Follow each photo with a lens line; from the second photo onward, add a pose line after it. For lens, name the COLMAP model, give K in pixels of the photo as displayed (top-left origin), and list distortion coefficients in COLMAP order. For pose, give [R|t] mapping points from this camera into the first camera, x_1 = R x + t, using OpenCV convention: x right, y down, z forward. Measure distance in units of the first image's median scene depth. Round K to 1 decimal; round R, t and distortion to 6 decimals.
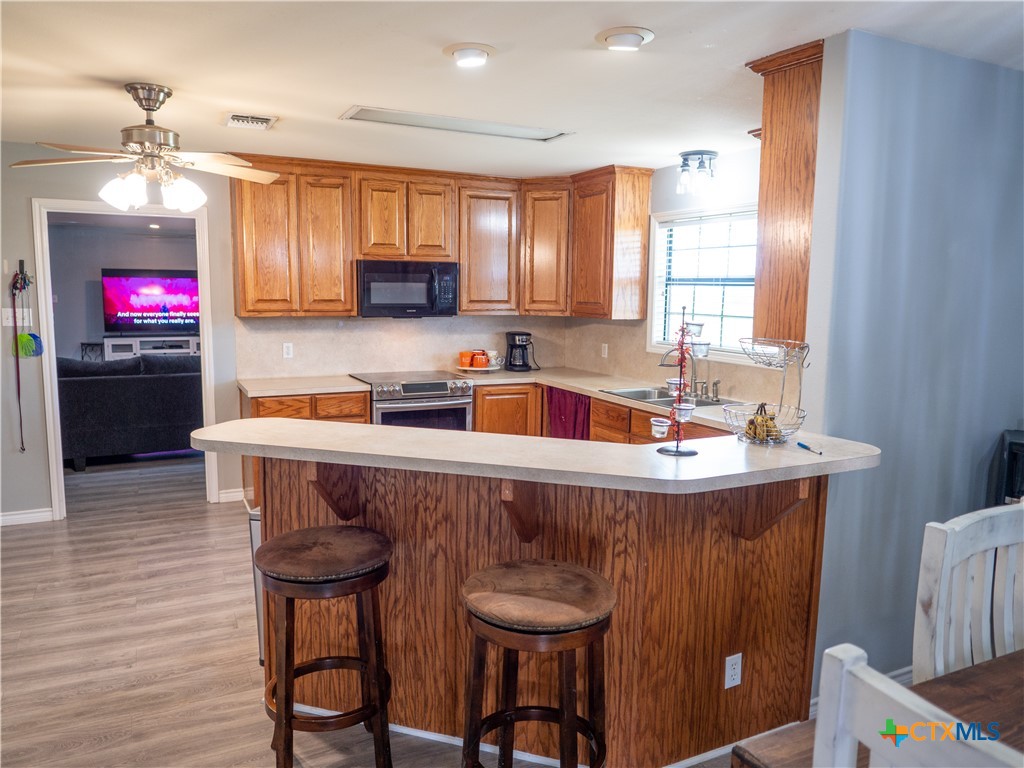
lens RADIAL K [[738.6, 0, 510.6], [0, 738.6, 381.3], [0, 0, 1]] dist [-0.018500, 0.001706]
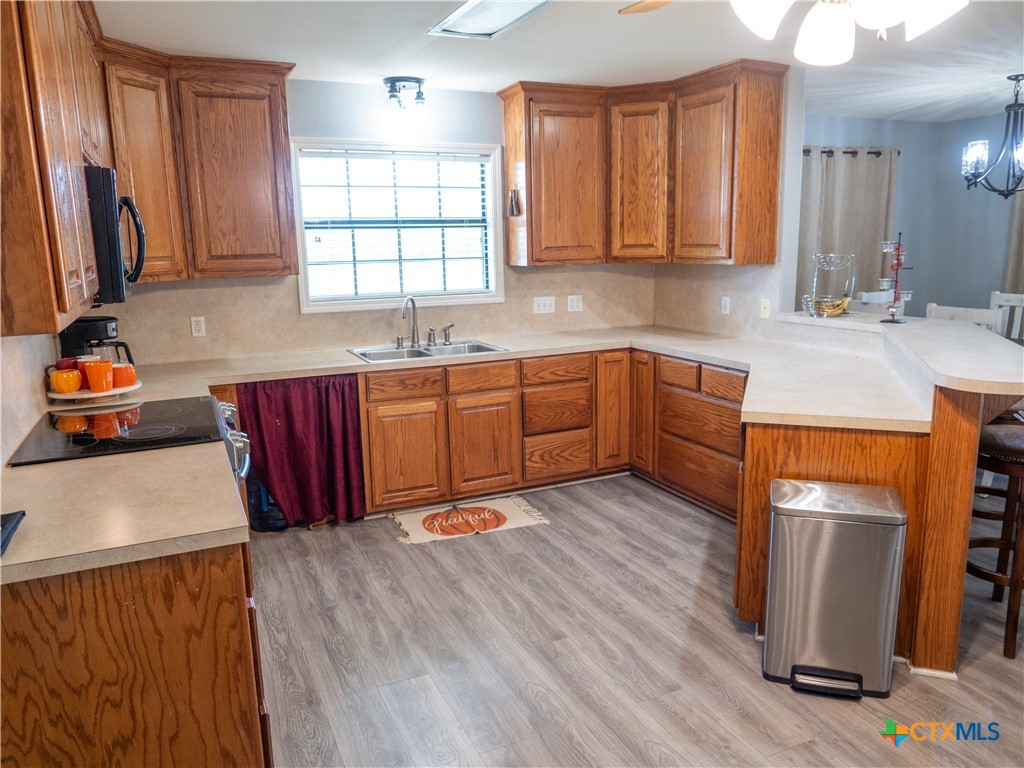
lens RADIAL K [[738.6, 0, 509.1], [0, 738.6, 387.5], [0, 0, 1]] dist [-0.018500, 0.001706]
pose [[0.033437, -0.206806, 0.977810, -0.579127], [0.145764, 0.968905, 0.199938, -0.086233], [-0.988754, 0.135844, 0.062542, 0.709608]]
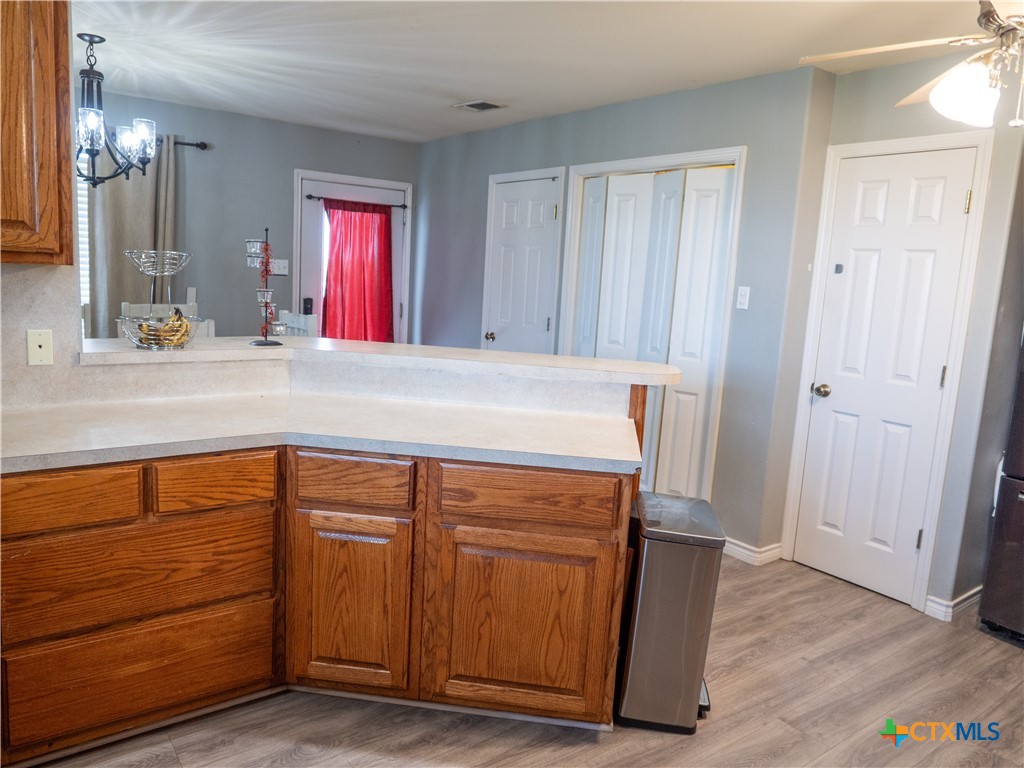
lens RADIAL K [[738.6, 0, 509.6], [0, 738.6, 380.6], [0, 0, 1]] dist [-0.018500, 0.001706]
pose [[-0.981139, -0.039550, -0.189214, 0.021501], [-0.089836, 0.960008, 0.265167, -0.087953], [0.171159, 0.277164, -0.945455, 0.923320]]
